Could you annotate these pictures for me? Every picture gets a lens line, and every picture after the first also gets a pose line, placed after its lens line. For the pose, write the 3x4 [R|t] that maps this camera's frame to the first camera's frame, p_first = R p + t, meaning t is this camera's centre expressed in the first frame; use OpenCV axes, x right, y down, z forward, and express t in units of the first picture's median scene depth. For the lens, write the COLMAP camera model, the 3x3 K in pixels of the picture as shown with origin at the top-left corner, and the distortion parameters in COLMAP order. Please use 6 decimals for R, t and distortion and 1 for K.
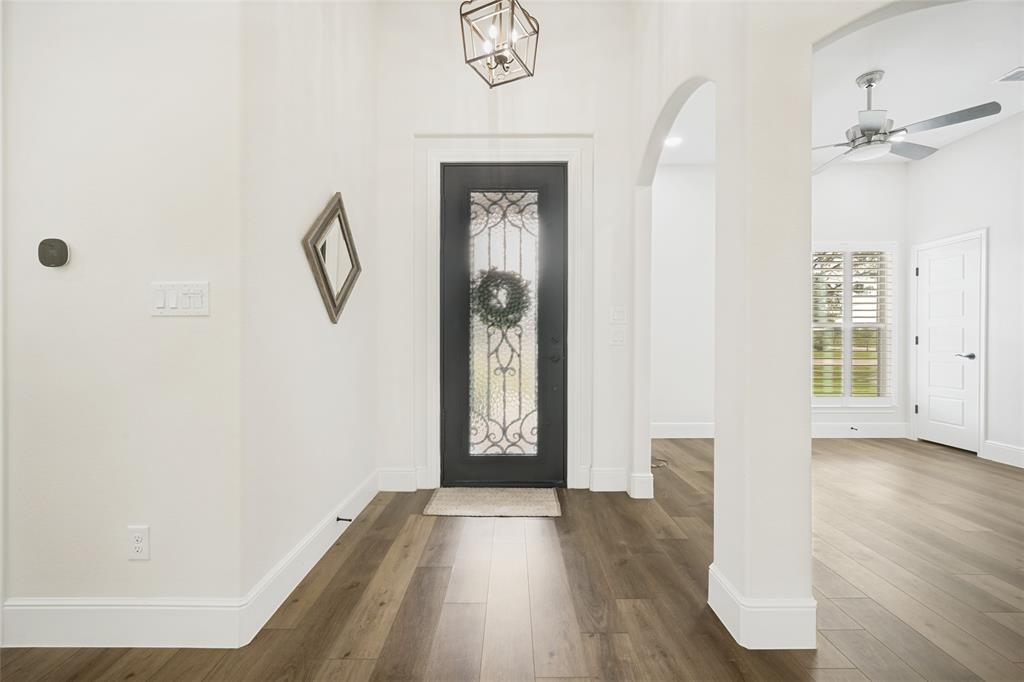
lens RADIAL K [[421.7, 0, 513.6], [0, 421.7, 338.5], [0, 0, 1]] dist [0.006182, -0.000308]
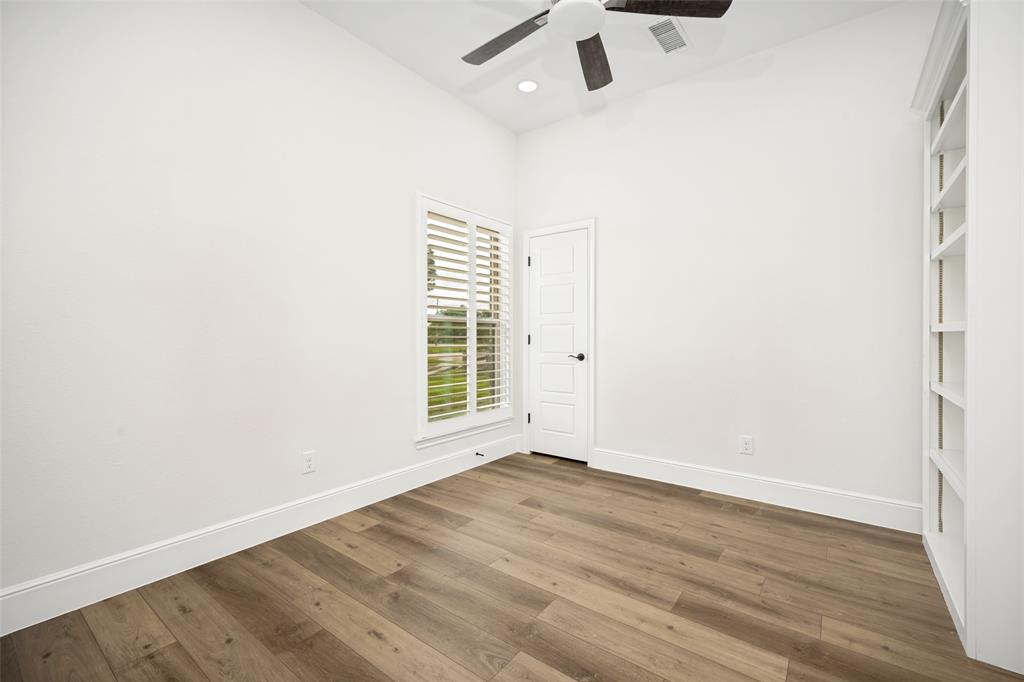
lens RADIAL K [[444.8, 0, 510.6], [0, 444.8, 335.5], [0, 0, 1]] dist [0.001164, -0.000015]
pose [[0.604481, -0.003102, 0.796613, 0.285625], [0.000824, 0.999994, 0.003268, -0.010228], [-0.796619, -0.001319, 0.604480, 0.689335]]
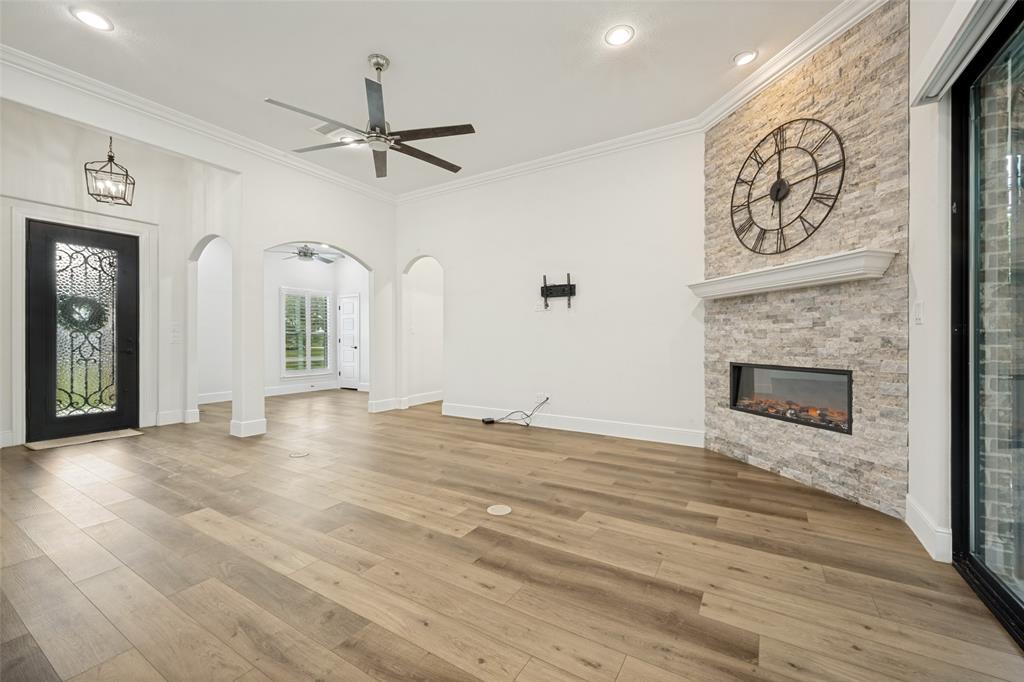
lens RADIAL K [[421.7, 0, 509.6], [0, 421.7, 338.6], [0, 0, 1]] dist [0.006182, -0.000308]
pose [[0.527671, -0.000506, 0.849448, -0.525440], [0.005204, 0.999983, -0.002637, 0.007001], [-0.849433, 0.005812, 0.527665, -1.147278]]
